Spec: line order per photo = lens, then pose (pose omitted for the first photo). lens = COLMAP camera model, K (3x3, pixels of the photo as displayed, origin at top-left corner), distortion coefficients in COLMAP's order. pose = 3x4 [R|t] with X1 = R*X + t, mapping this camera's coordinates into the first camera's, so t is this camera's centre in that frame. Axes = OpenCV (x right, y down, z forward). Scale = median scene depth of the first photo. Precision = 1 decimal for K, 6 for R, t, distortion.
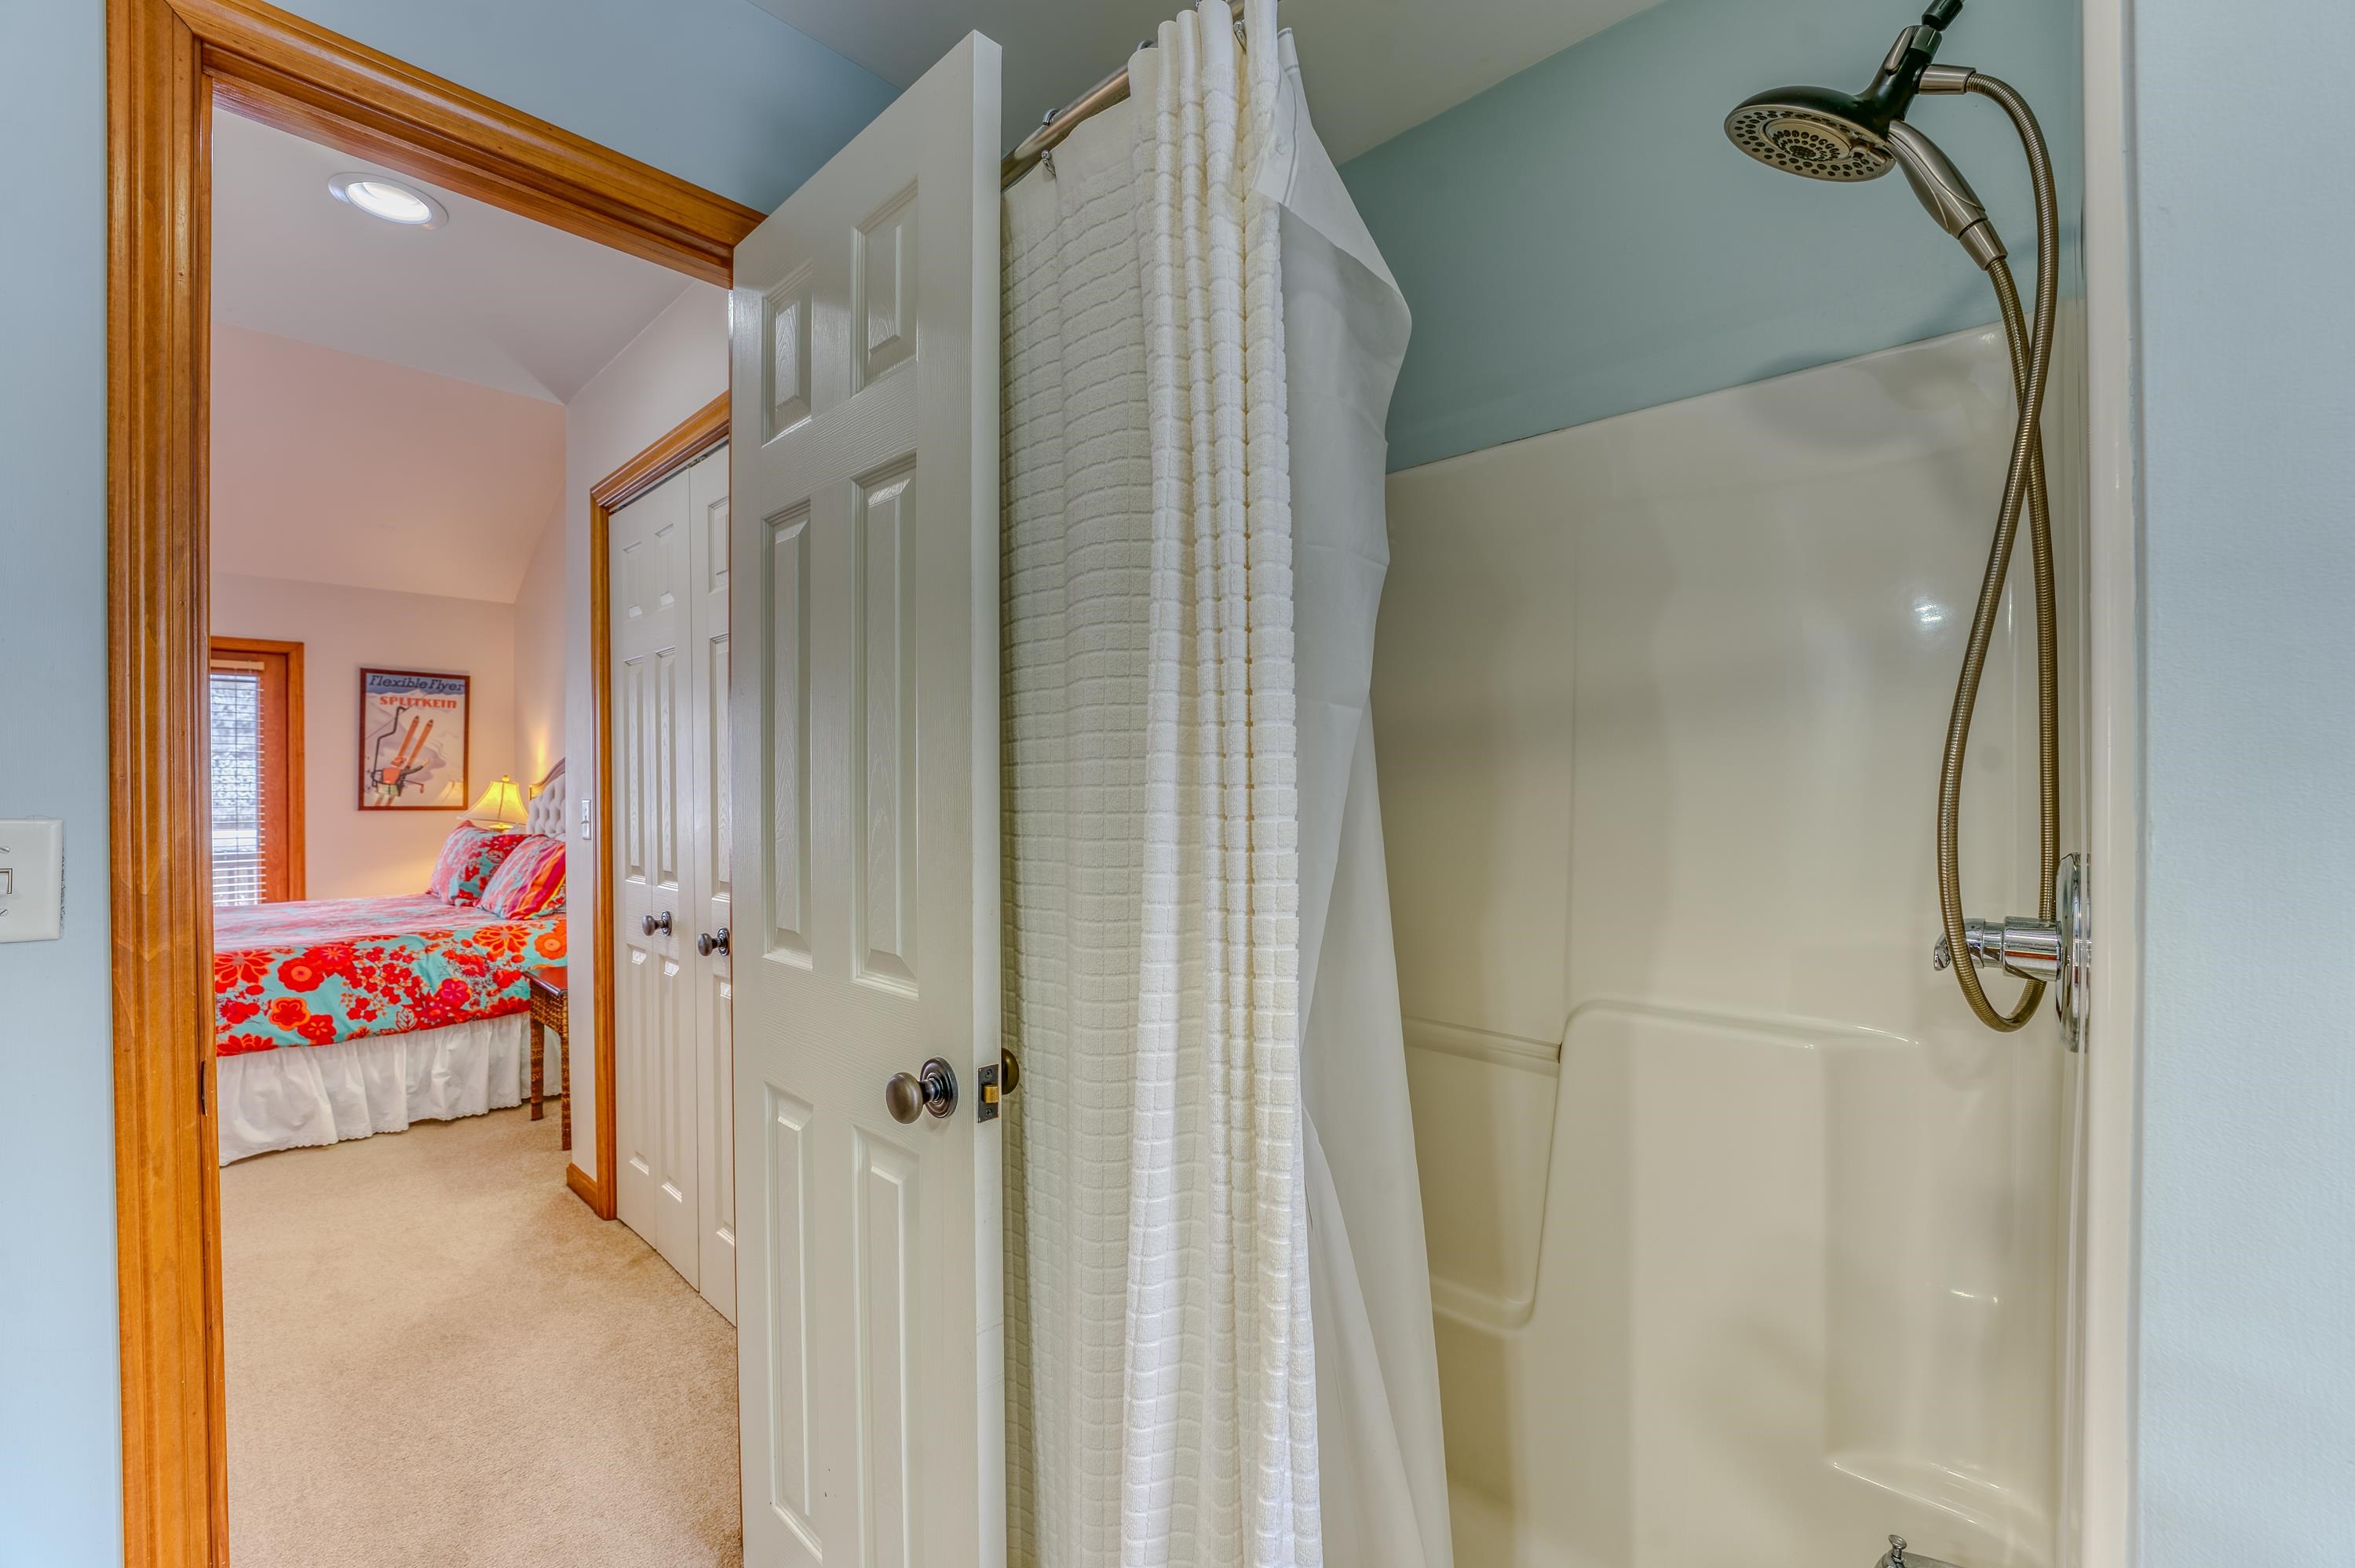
lens RADIAL K [[939.5, 0, 1160.1], [0, 939.5, 787.0], [0, 0, 1]] dist [-0.017880, 0.000240]
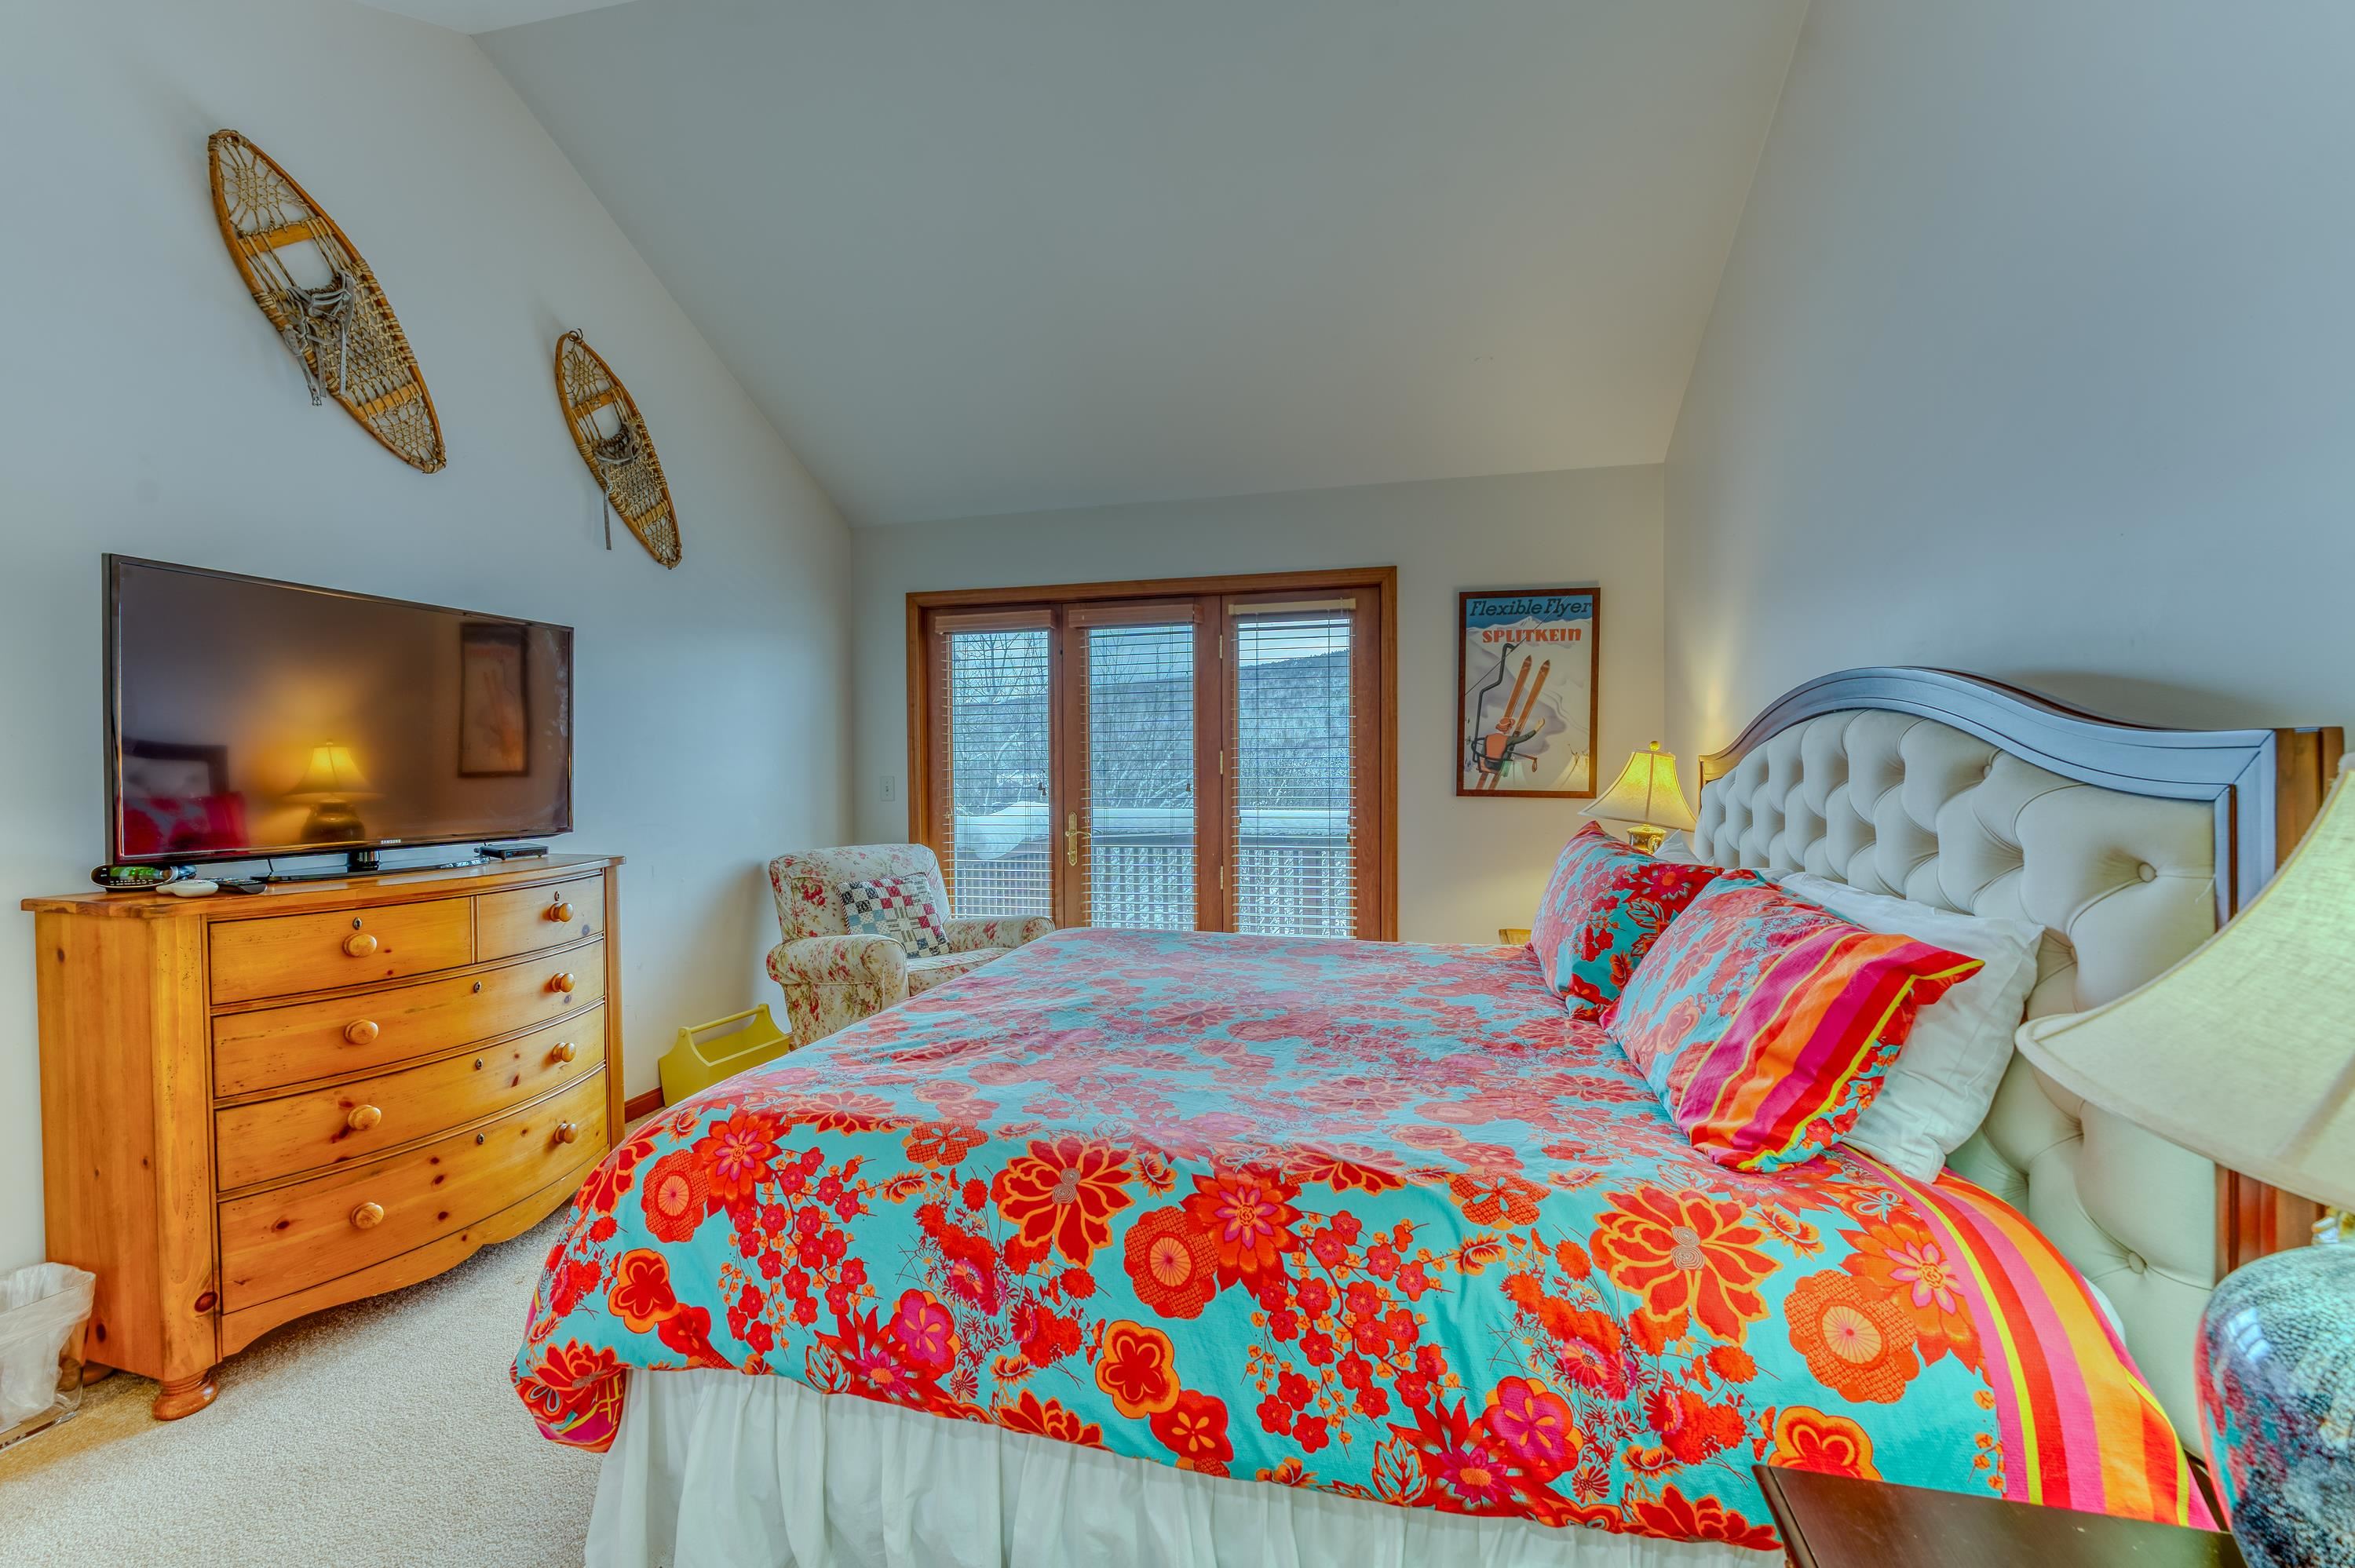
lens RADIAL K [[939.5, 0, 1160.1], [0, 939.5, 787.0], [0, 0, 1]] dist [-0.017880, 0.000240]
pose [[0.471288, 0.019139, -0.881772, -0.533679], [0.001328, 0.999748, 0.022409, 0.003551], [0.881978, -0.011732, 0.471144, 0.725798]]
